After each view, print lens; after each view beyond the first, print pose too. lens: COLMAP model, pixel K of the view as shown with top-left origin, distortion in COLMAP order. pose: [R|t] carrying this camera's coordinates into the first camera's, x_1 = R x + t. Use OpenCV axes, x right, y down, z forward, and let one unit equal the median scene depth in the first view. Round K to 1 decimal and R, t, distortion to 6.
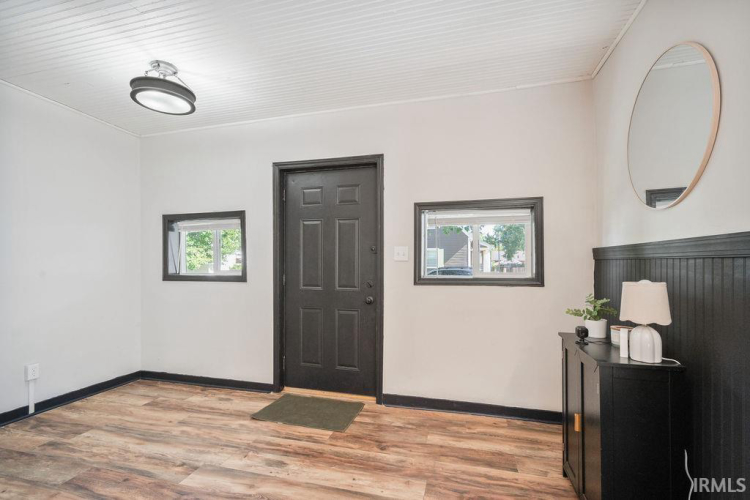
lens RADIAL K [[343.3, 0, 374.1], [0, 343.3, 252.7], [0, 0, 1]] dist [0.003739, 0.000220]
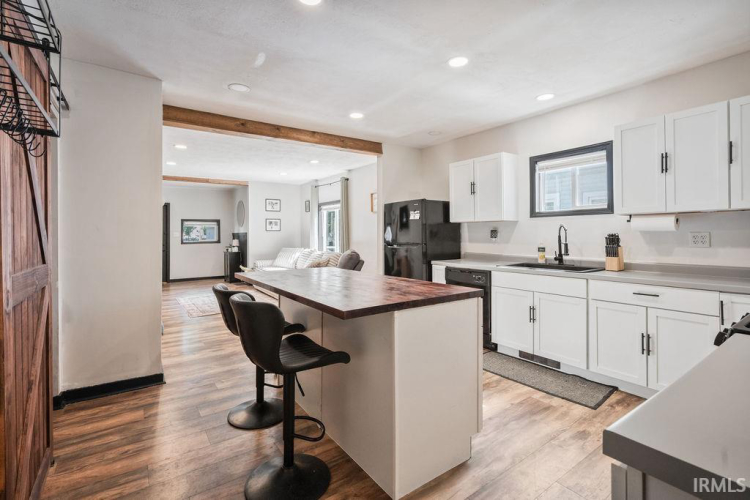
lens RADIAL K [[343.3, 0, 374.2], [0, 343.3, 243.9], [0, 0, 1]] dist [0.003739, 0.000220]
pose [[0.636220, 0.002060, 0.771505, -1.240998], [-0.010038, 0.999934, 0.005608, 0.055807], [-0.771443, -0.011312, 0.636198, -2.506142]]
